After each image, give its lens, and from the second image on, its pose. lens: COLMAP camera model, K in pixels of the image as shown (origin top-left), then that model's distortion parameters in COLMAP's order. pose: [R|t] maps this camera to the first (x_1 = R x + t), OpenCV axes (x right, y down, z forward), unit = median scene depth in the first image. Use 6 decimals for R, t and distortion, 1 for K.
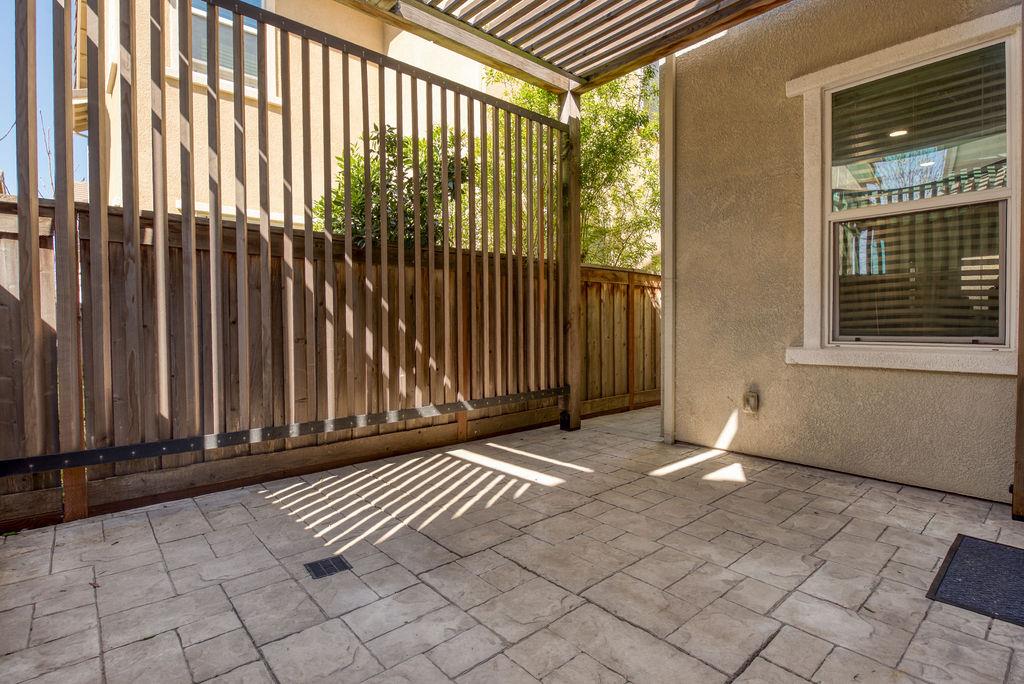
lens RADIAL K [[509.8, 0, 509.0], [0, 509.8, 336.9], [0, 0, 1]] dist [-0.014802, -0.000193]
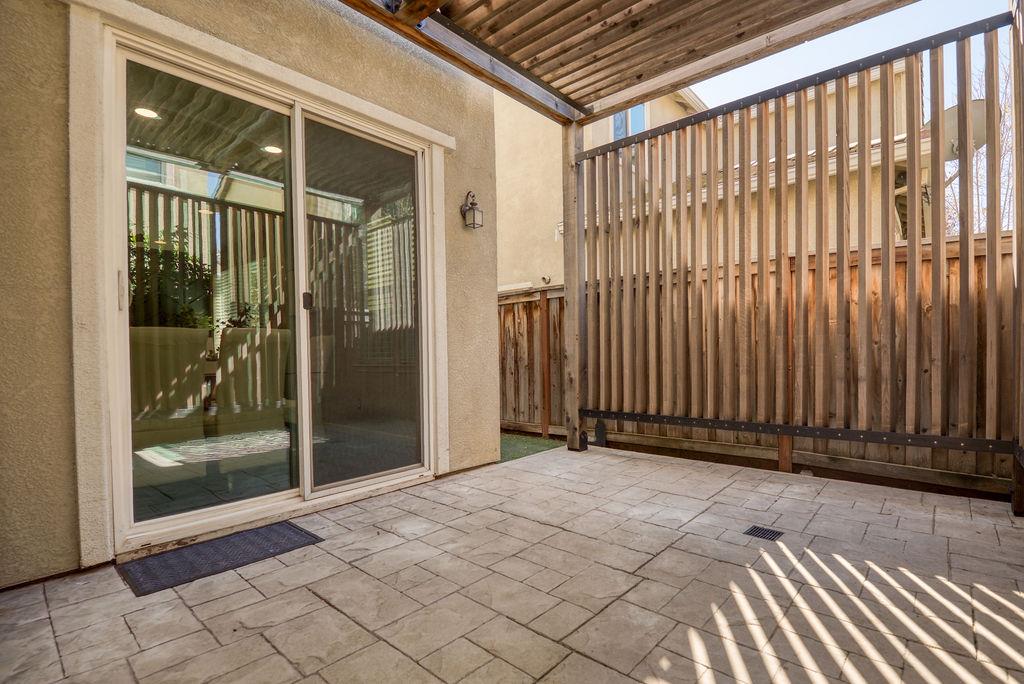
lens RADIAL K [[488.4, 0, 512.2], [0, 488.4, 360.5], [0, 0, 1]] dist [0.000432, 0.000019]
pose [[-0.993907, 0.022568, -0.107885, 0.335310], [0.017897, 0.998868, 0.044071, -0.034823], [0.108757, 0.041871, -0.993186, 1.852993]]
